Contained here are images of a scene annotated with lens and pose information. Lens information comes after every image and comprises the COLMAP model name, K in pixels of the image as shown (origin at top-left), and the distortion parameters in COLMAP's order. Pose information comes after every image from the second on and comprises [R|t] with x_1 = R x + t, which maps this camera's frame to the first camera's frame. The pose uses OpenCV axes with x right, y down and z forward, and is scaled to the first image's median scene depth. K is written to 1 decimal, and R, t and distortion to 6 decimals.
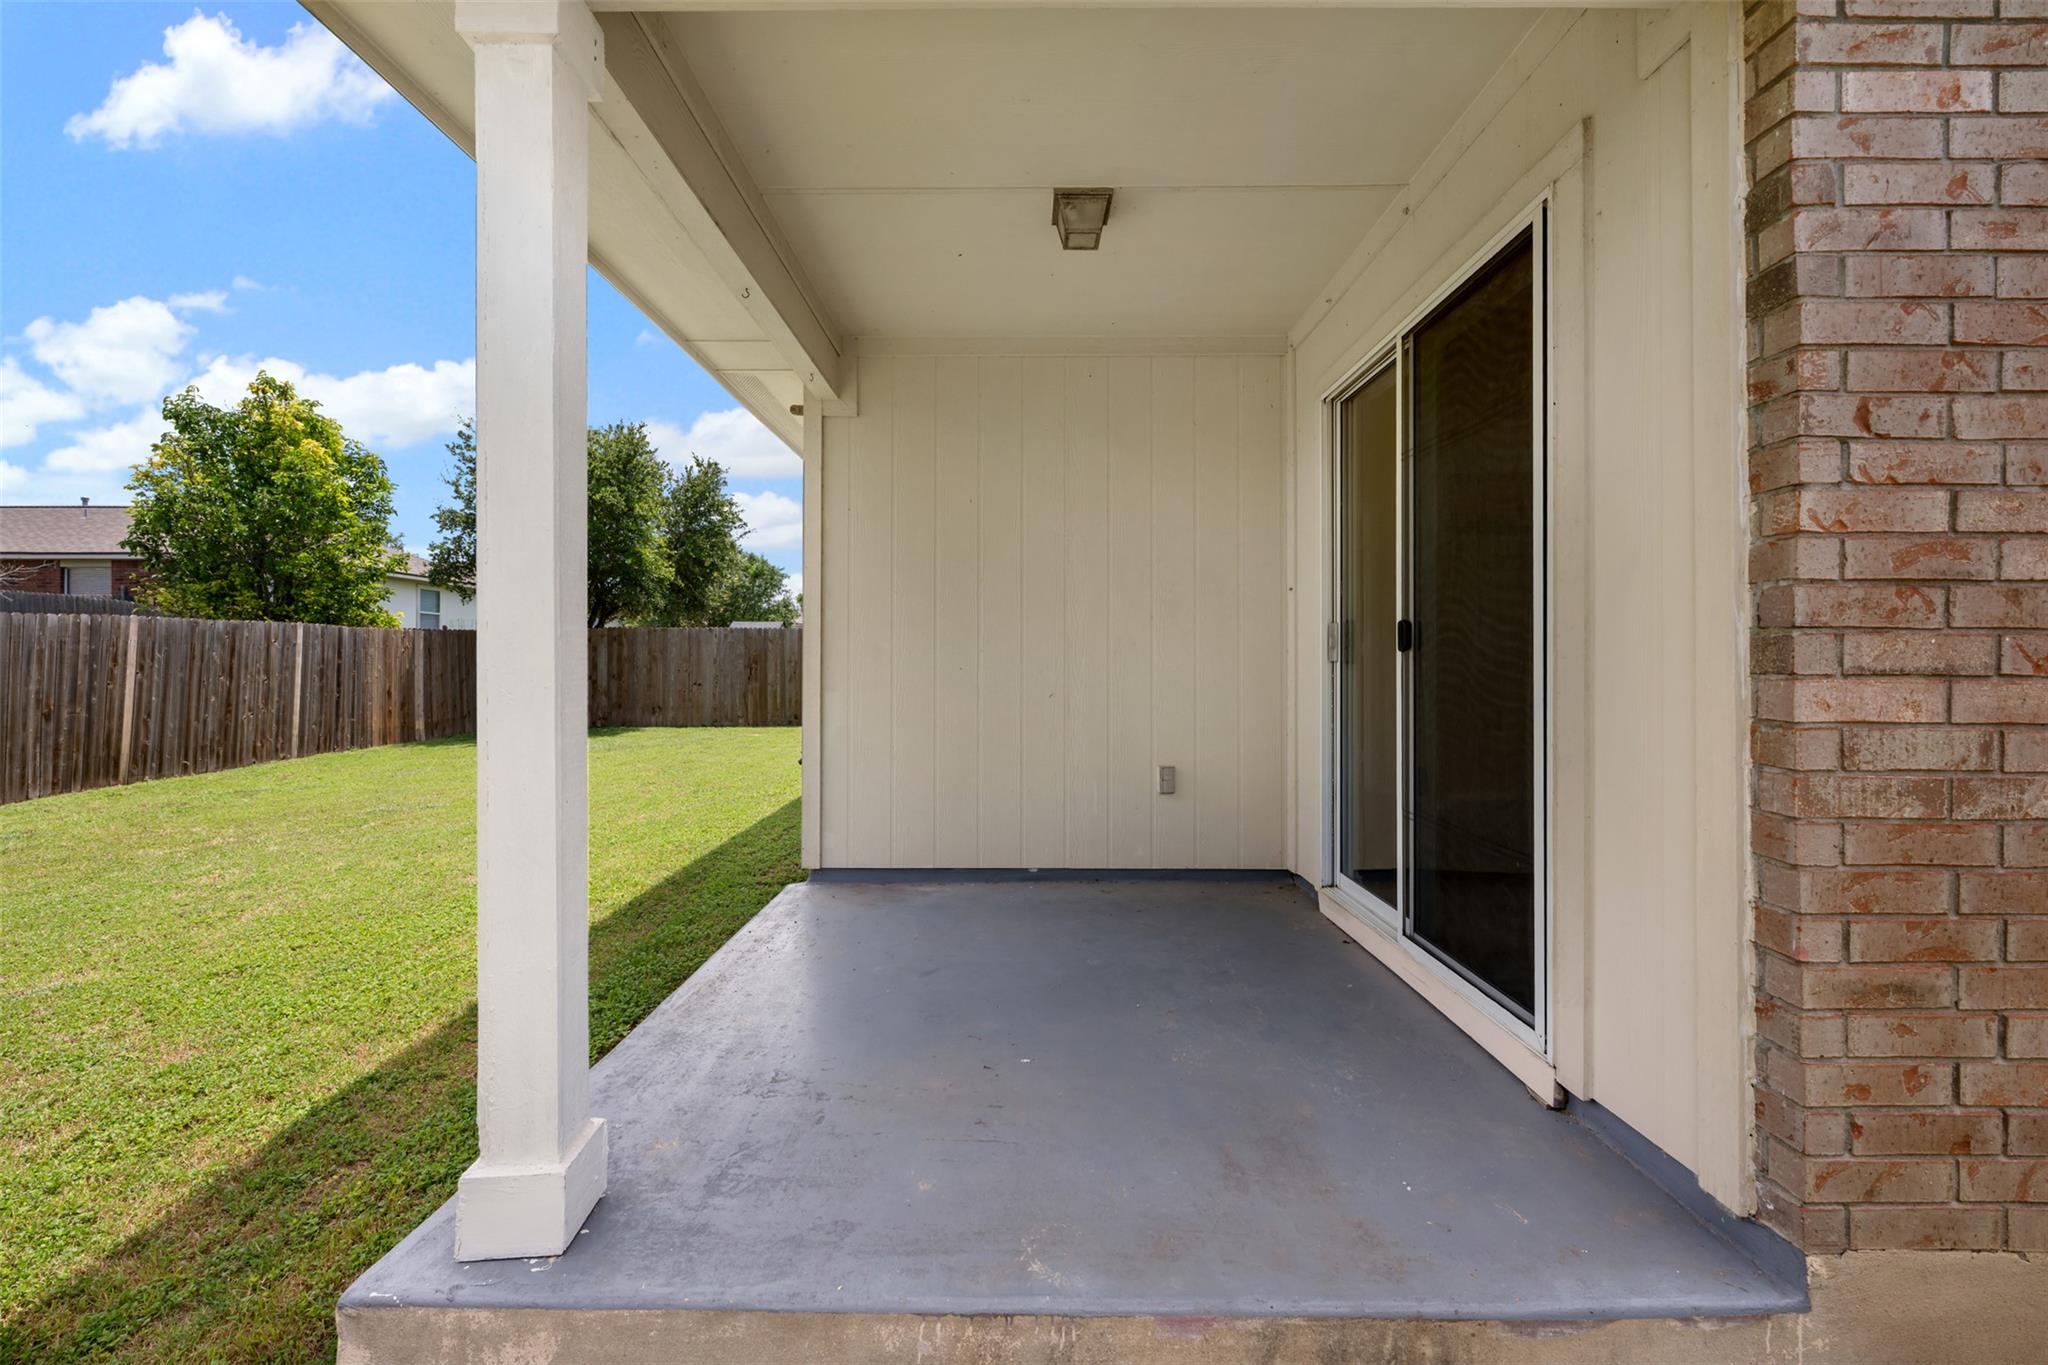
lens RADIAL K [[812.6, 0, 1031.9], [0, 812.6, 660.1], [0, 0, 1]] dist [-0.002017, -0.000242]
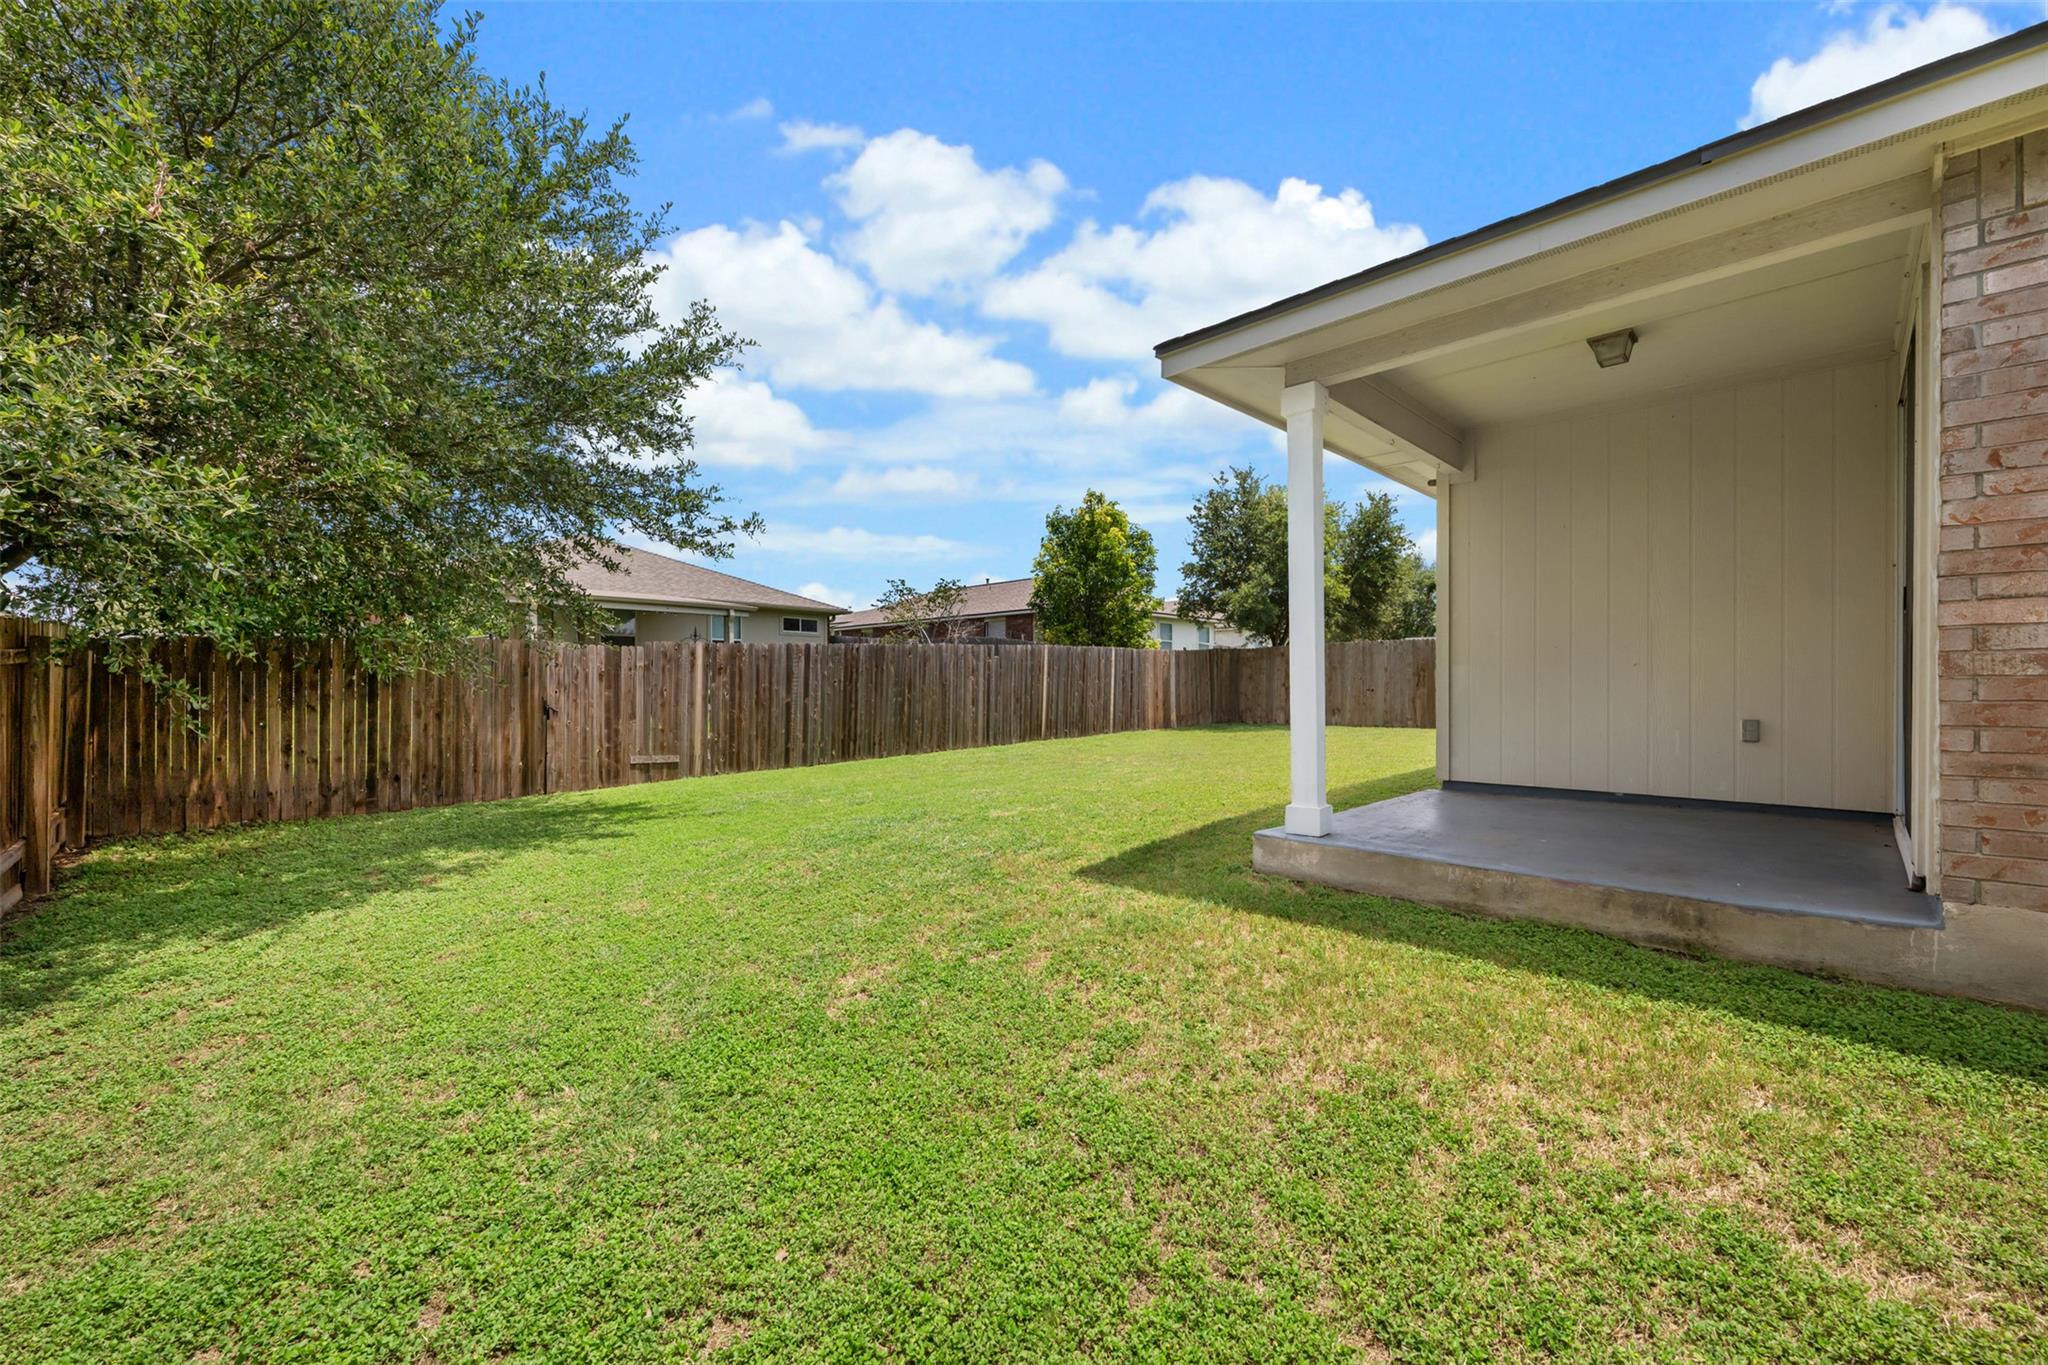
lens RADIAL K [[803.6, 0, 1020.5], [0, 803.6, 684.4], [0, 0, 1]] dist [-0.000306, -0.000050]
pose [[0.694871, -0.002566, -0.719130, 0.089326], [0.006112, 0.999979, 0.002338, 0.022104], [0.719108, -0.006019, 0.694872, -0.211462]]
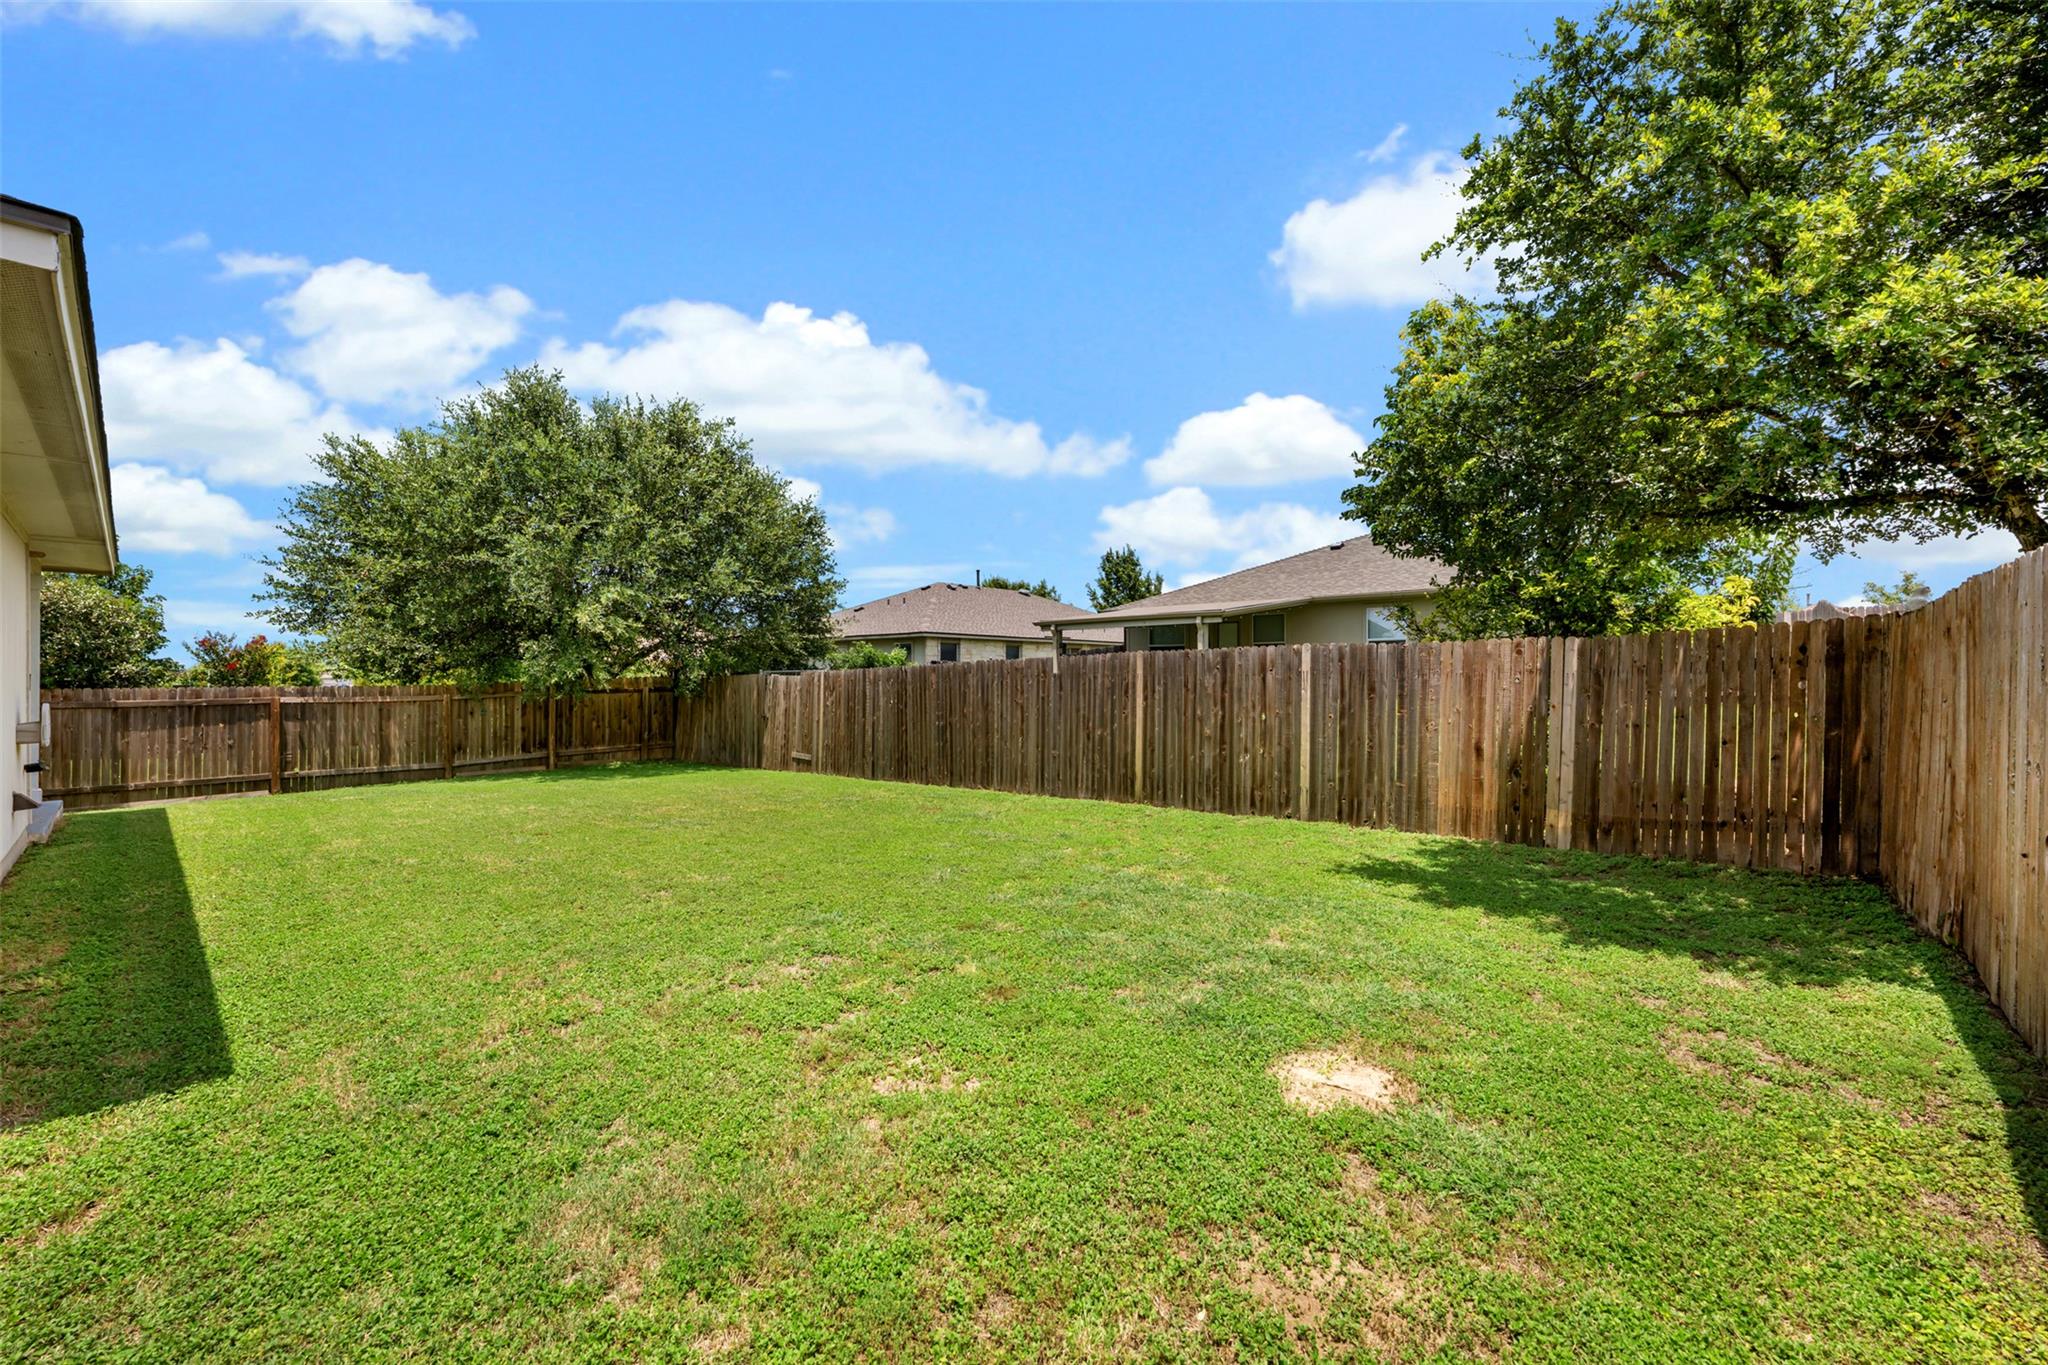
lens RADIAL K [[803.6, 0, 1020.5], [0, 803.6, 684.4], [0, 0, 1]] dist [-0.000306, -0.000050]
pose [[-0.692586, 0.001927, -0.721333, -0.185546], [0.002971, 0.999996, -0.000180, -0.008258], [0.721329, -0.002268, -0.692589, 1.366786]]
